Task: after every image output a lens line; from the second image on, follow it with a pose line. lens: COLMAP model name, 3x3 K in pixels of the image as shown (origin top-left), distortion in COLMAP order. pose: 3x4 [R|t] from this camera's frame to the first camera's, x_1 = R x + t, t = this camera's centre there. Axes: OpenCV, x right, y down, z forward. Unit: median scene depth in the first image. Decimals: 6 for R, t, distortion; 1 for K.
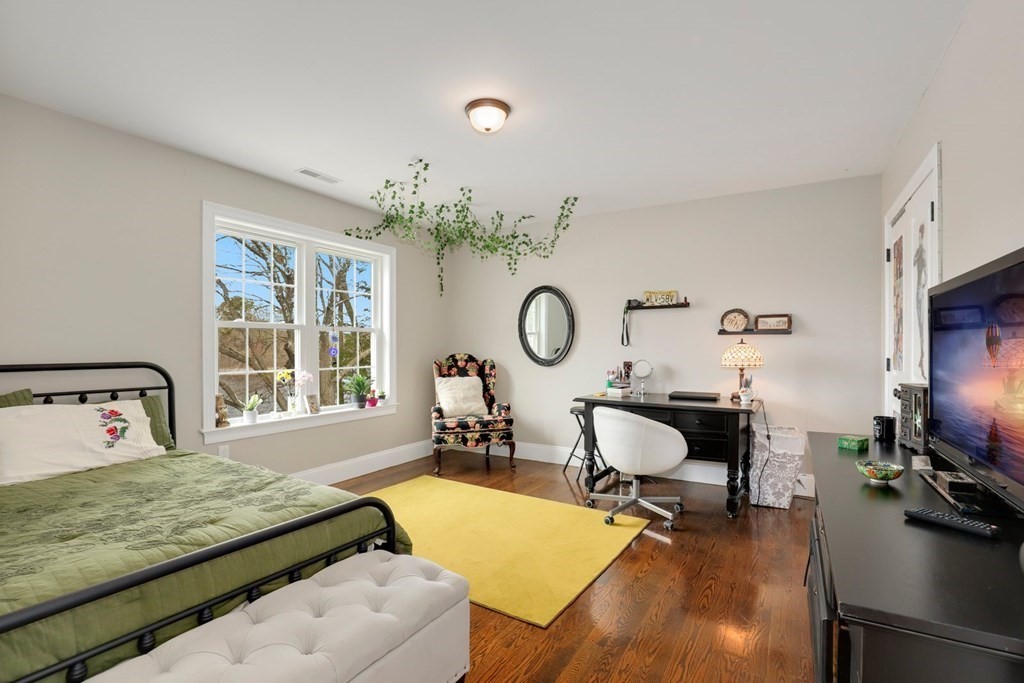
lens RADIAL K [[486.8, 0, 516.3], [0, 486.8, 348.2], [0, 0, 1]] dist [-0.027075, 0.000004]
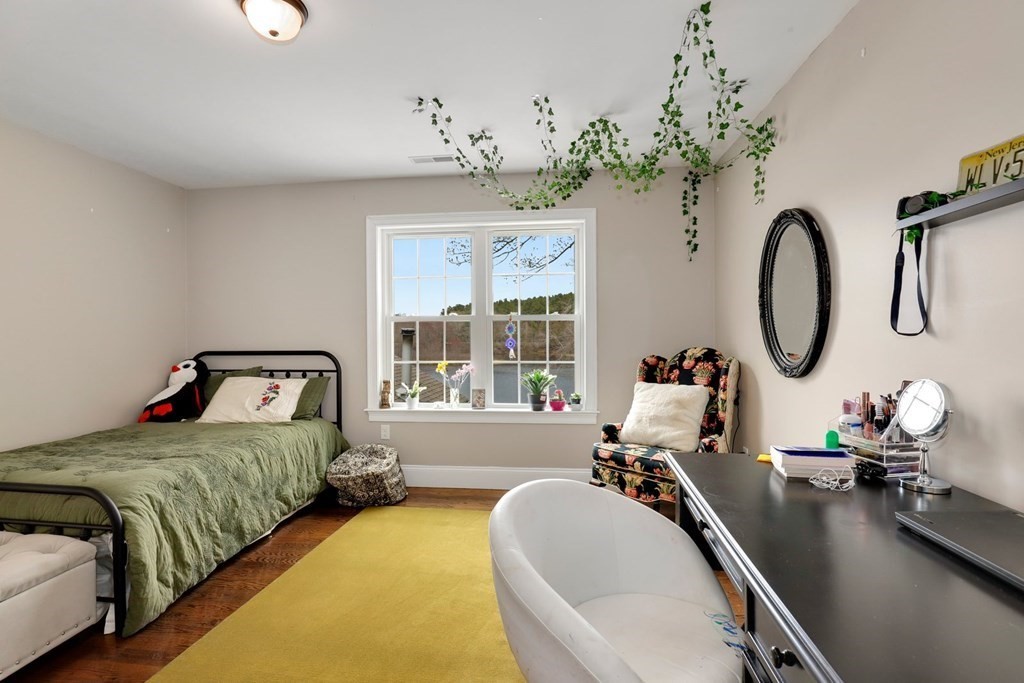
lens RADIAL K [[479.7, 0, 508.5], [0, 479.7, 340.5], [0, 0, 1]] dist [-0.031771, -0.000186]
pose [[0.395768, 0.004764, -0.918338, 0.416722], [0.005442, 0.999957, 0.007533, -0.004584], [0.918334, -0.007978, 0.395725, 0.613842]]
